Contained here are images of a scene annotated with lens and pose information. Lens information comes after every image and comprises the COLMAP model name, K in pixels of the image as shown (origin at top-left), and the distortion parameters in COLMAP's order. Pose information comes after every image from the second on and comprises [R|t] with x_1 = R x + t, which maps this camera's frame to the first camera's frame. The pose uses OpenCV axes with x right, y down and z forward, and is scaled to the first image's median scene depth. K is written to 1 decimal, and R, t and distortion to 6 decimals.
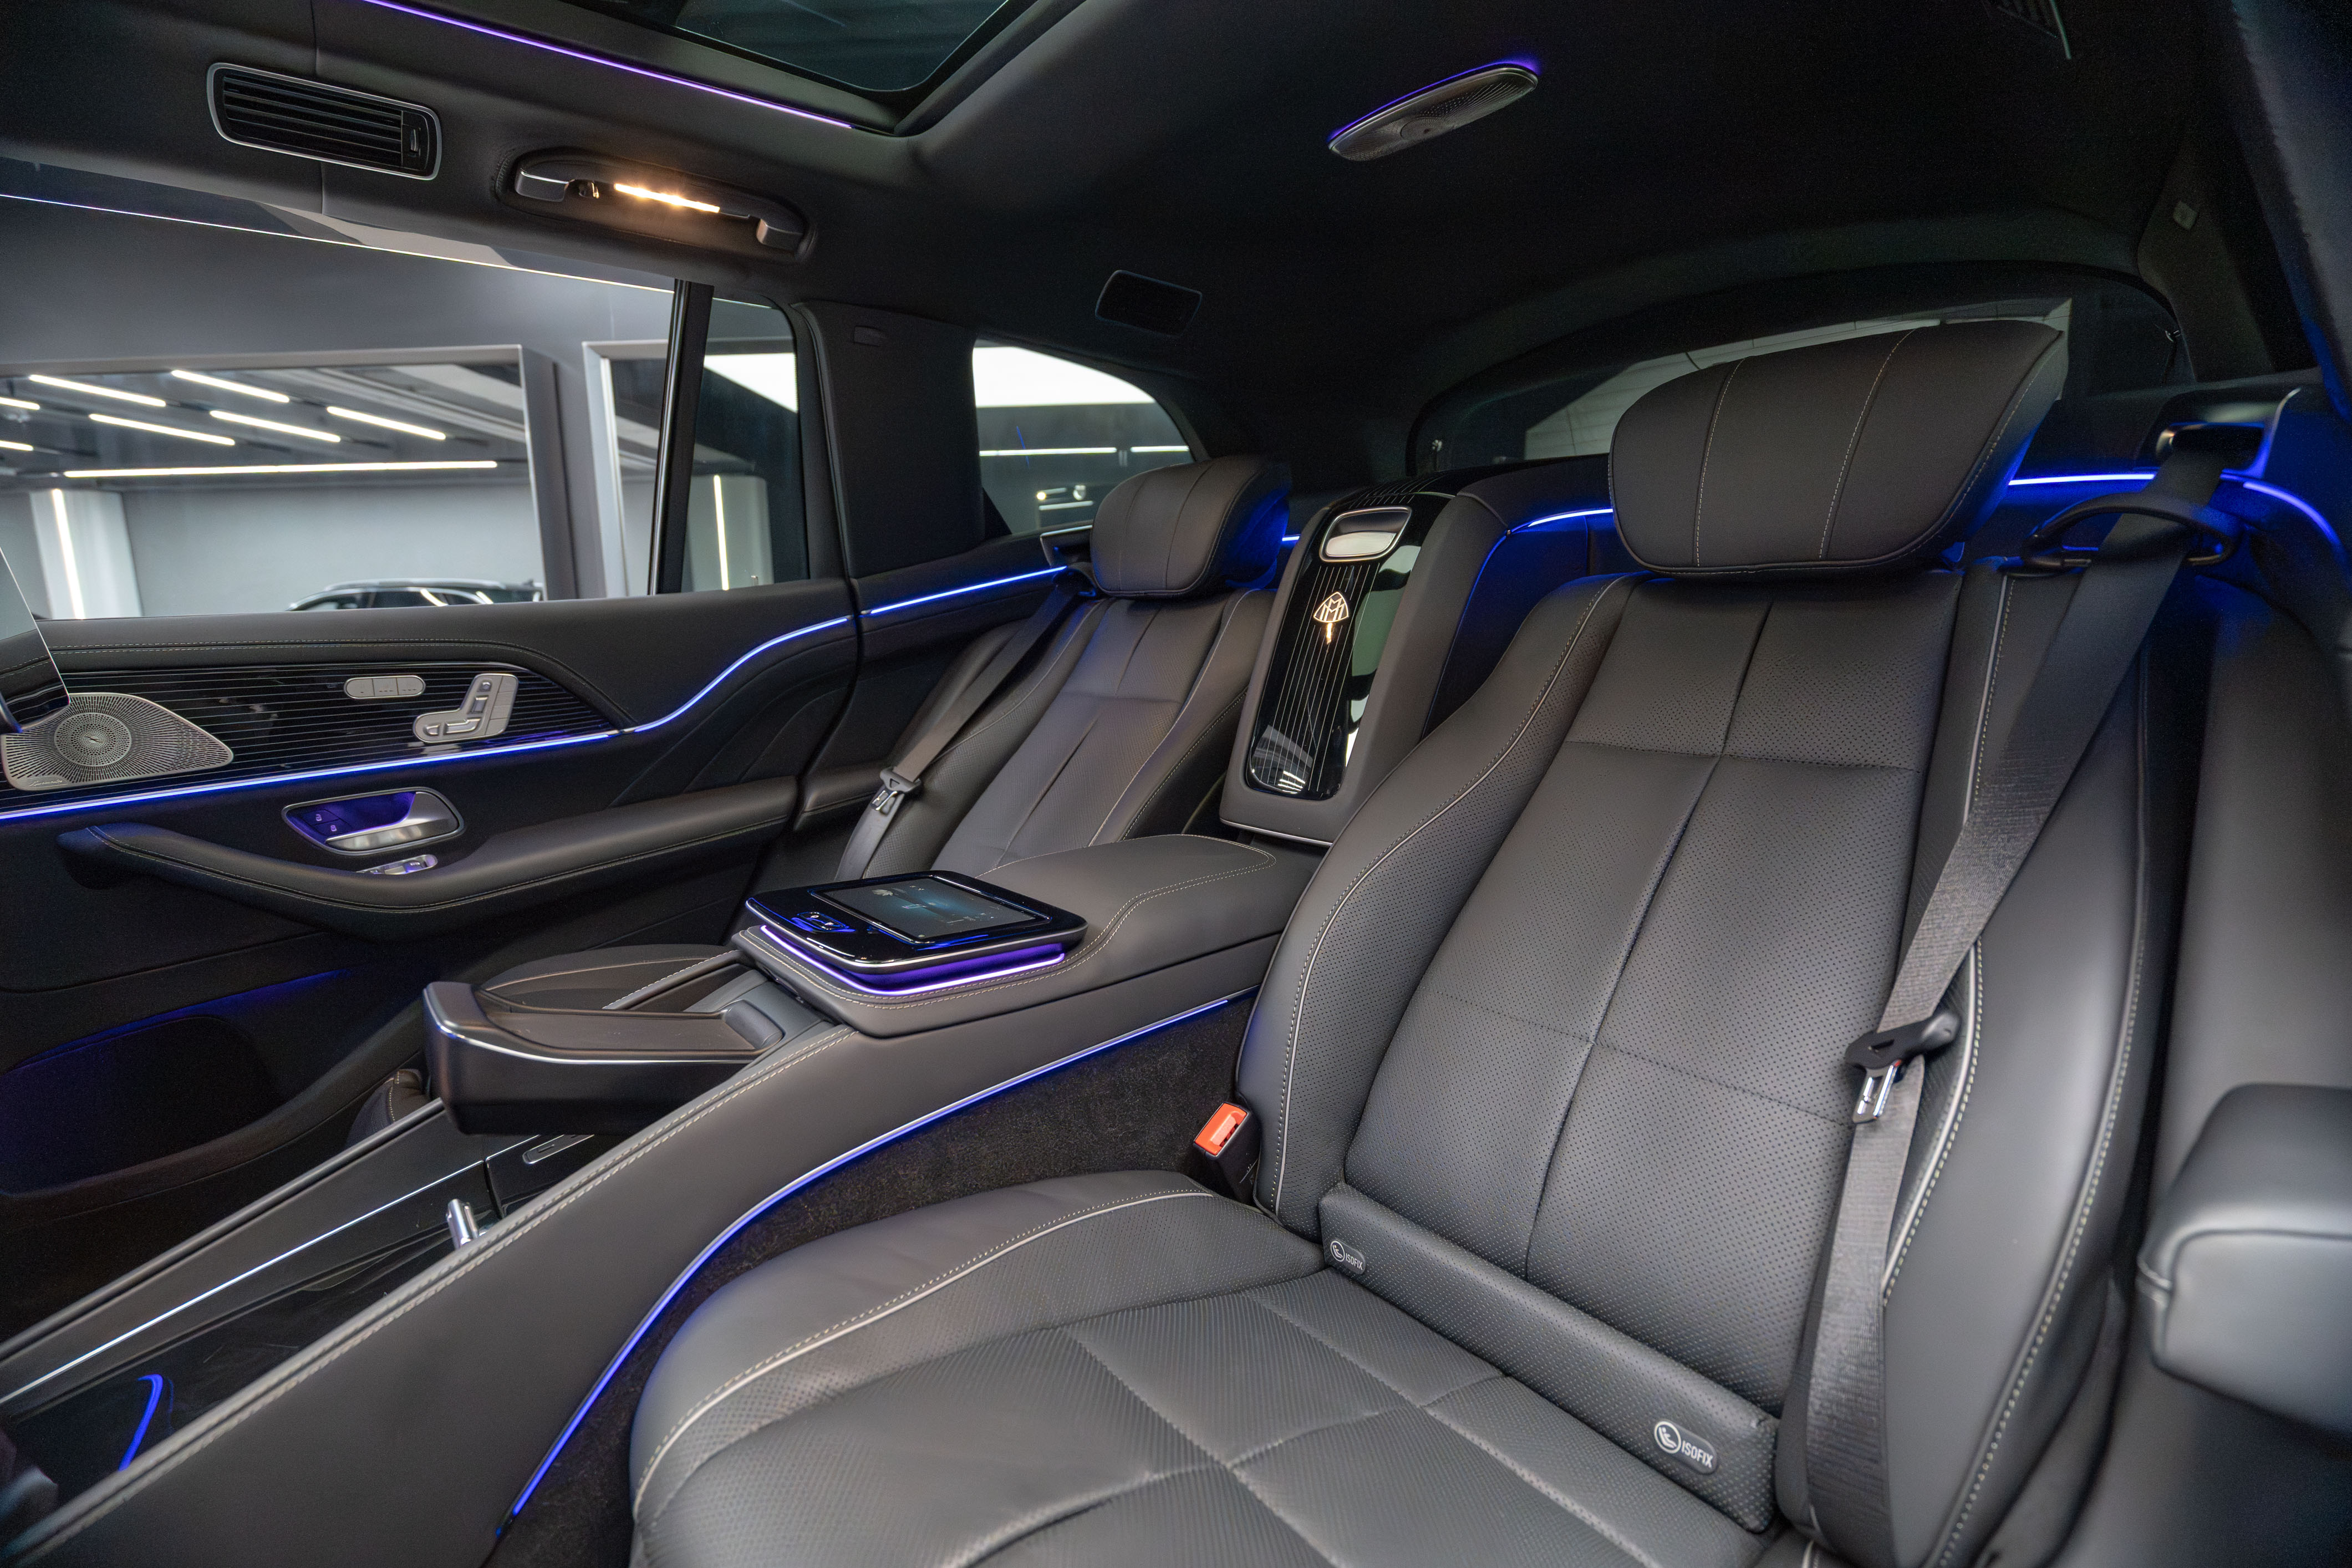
lens RADIAL K [[1032.0, 0, 1176.0], [0, 1032.0, 784.0], [0, 0, 1]] dist [0.002335, 0.000072]
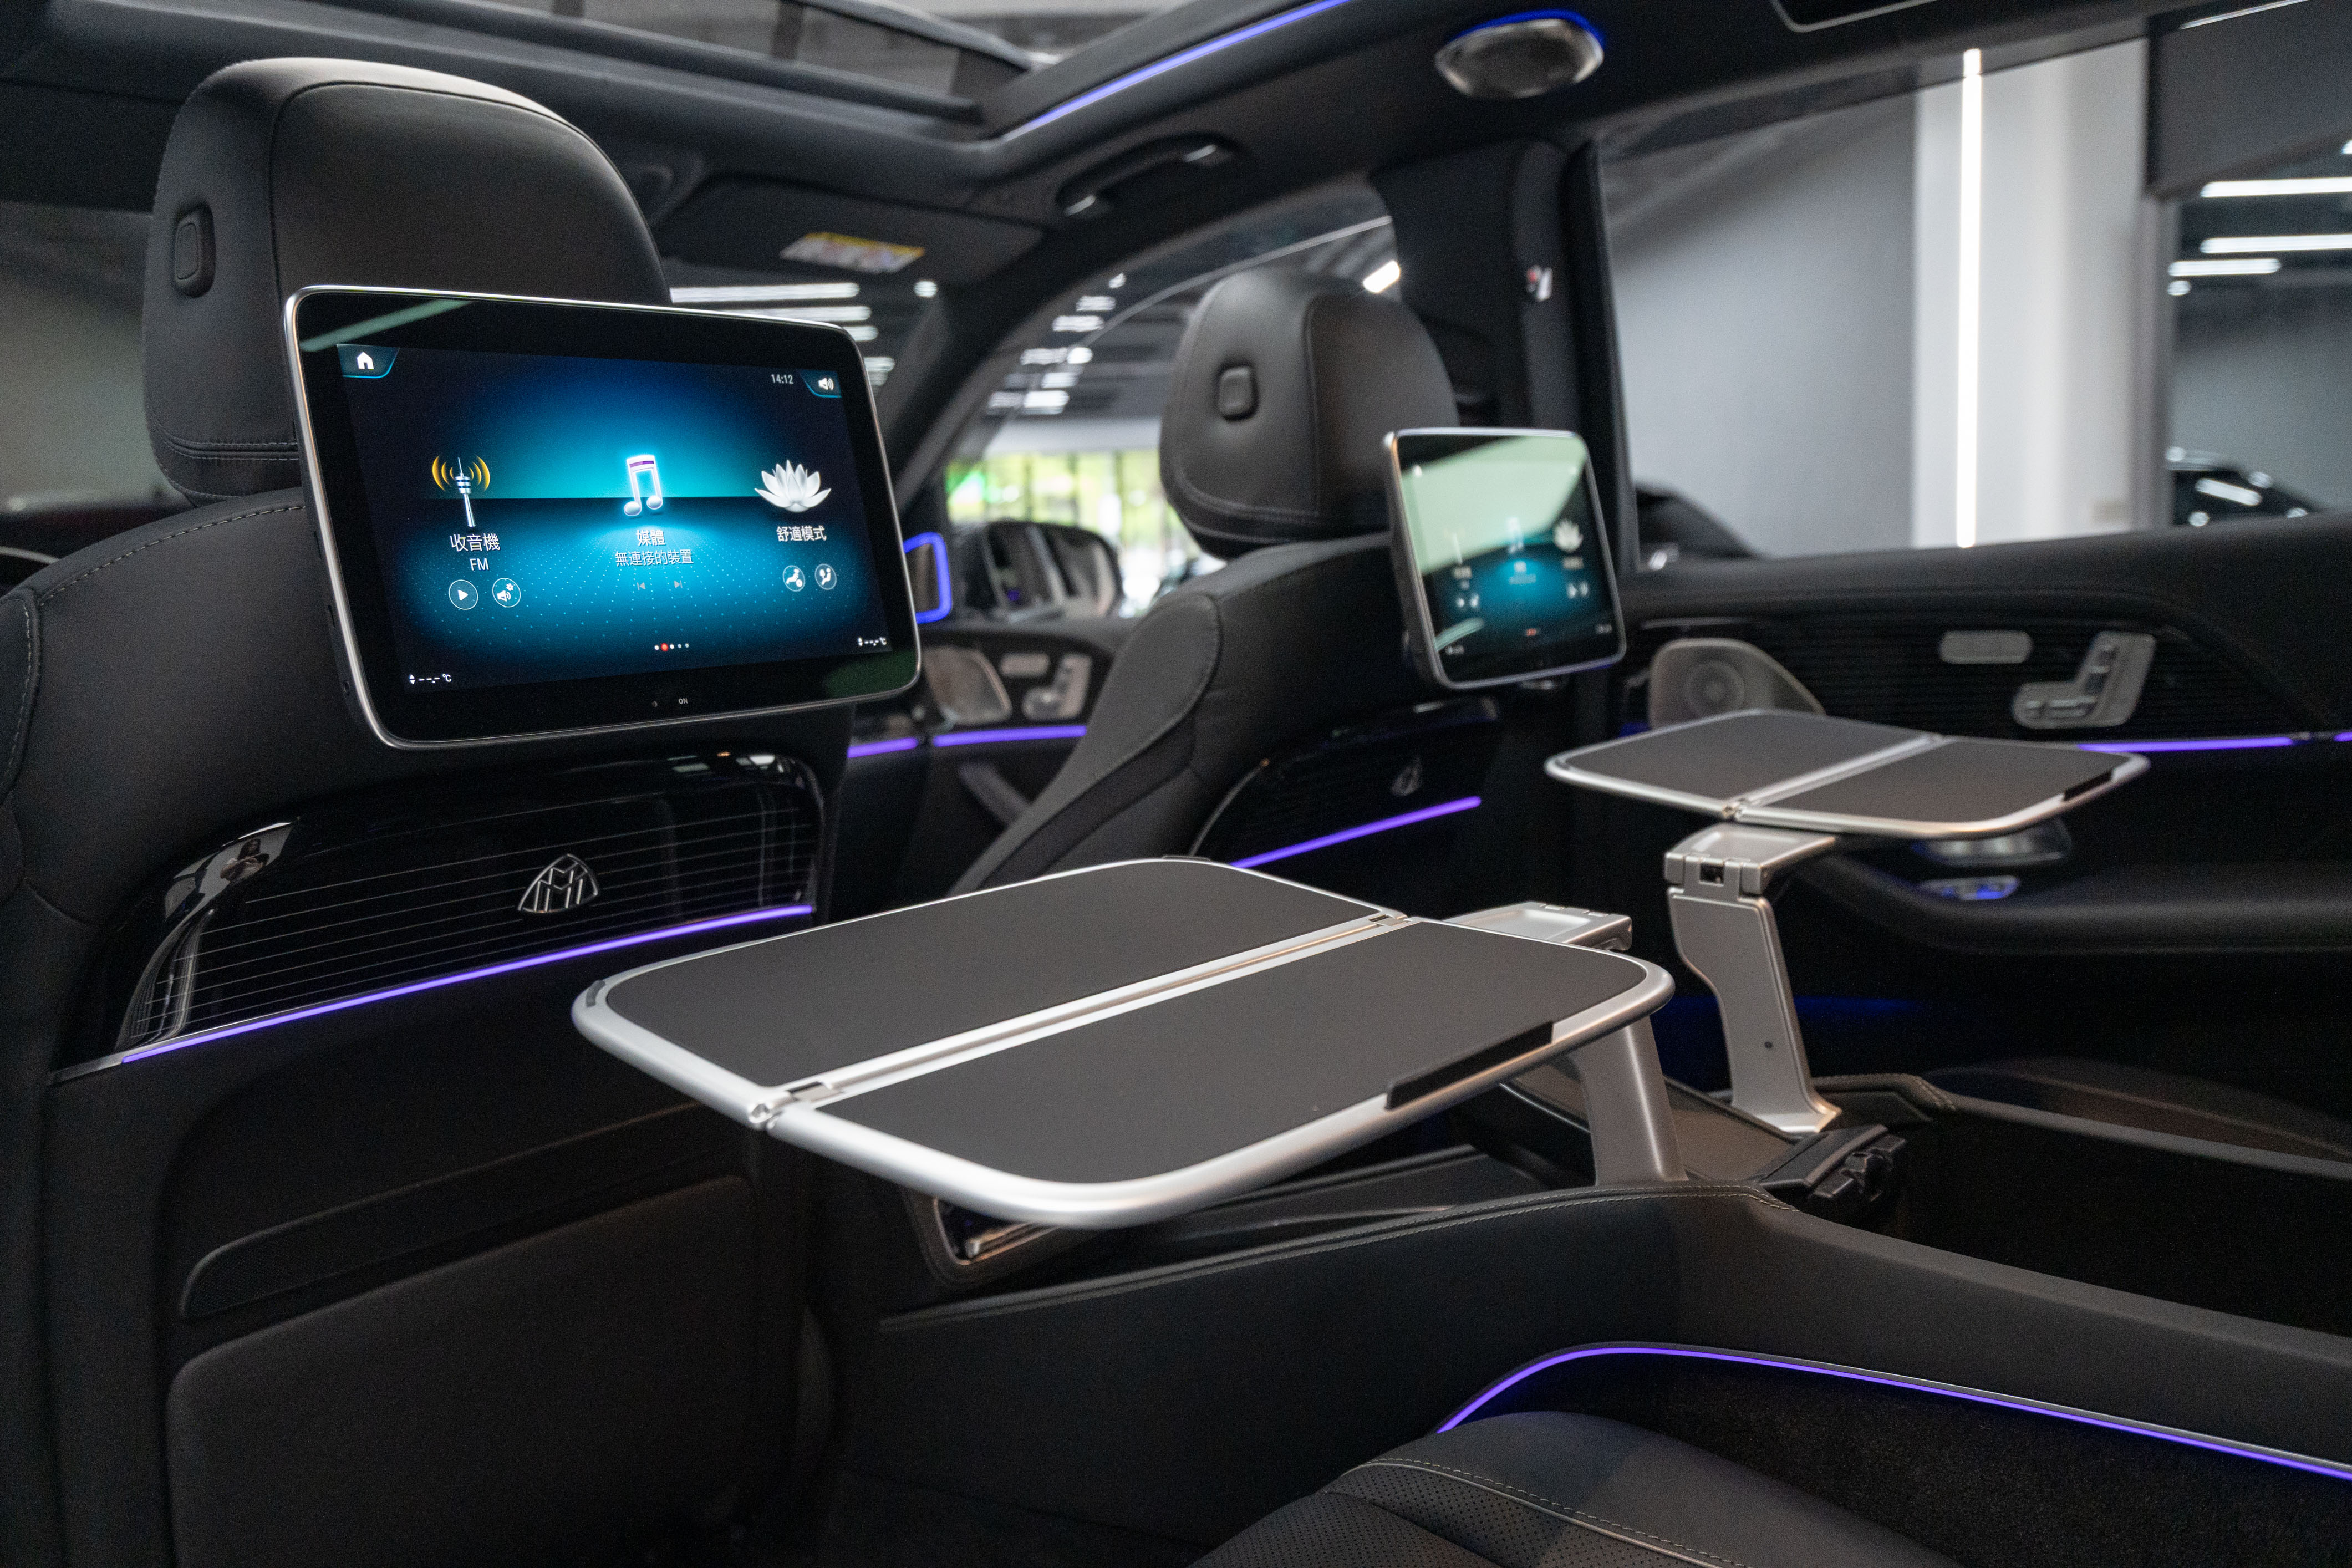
lens RADIAL K [[1885.7, 0, 1176.0], [0, 1885.7, 784.0], [0, 0, 1]] dist [0.011344, -0.005622]
pose [[0.154019, 0.125387, -0.980080, 0.471624], [-0.112773, 0.987664, 0.108635, -0.074588], [0.981611, 0.093795, 0.166259, 0.194527]]
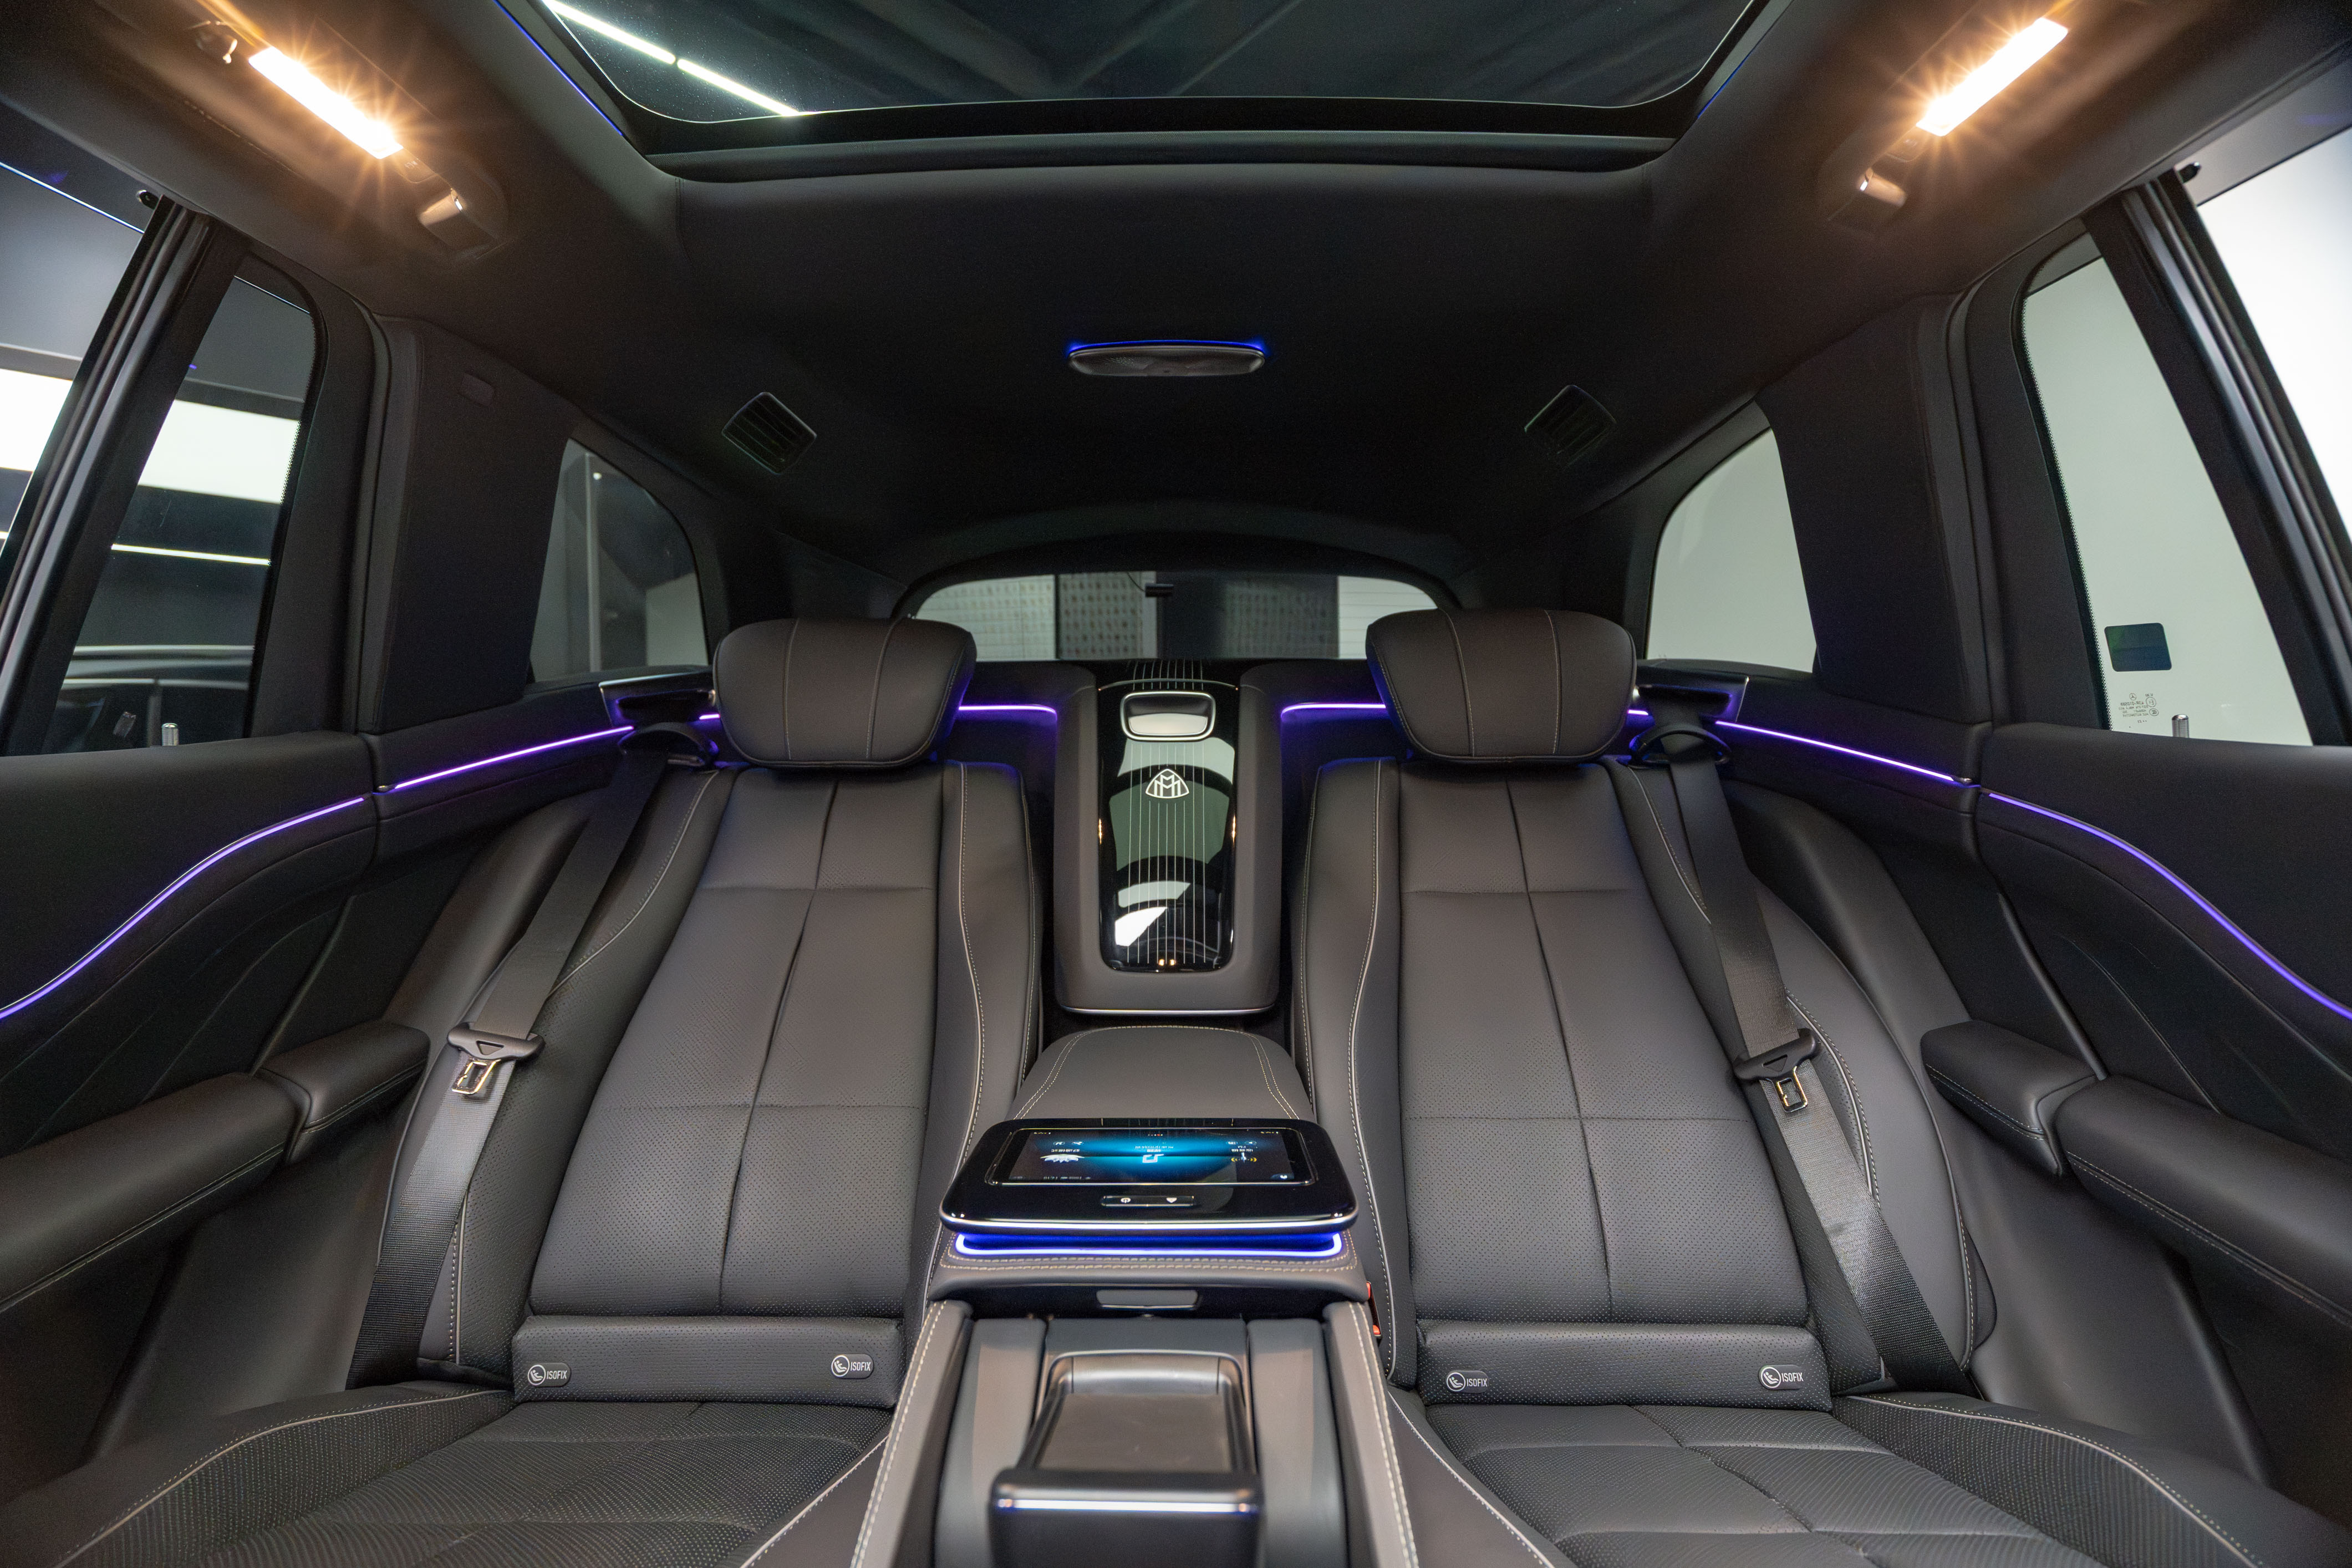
lens RADIAL K [[1032.0, 0, 1176.0], [0, 1032.0, 784.0], [0, 0, 1]] dist [0.002335, 0.000072]
pose [[0.671910, -0.011987, 0.740536, -0.549299], [0.114502, 0.989529, -0.087874, -0.069591], [-0.731729, 0.143837, 0.666246, 0.265575]]
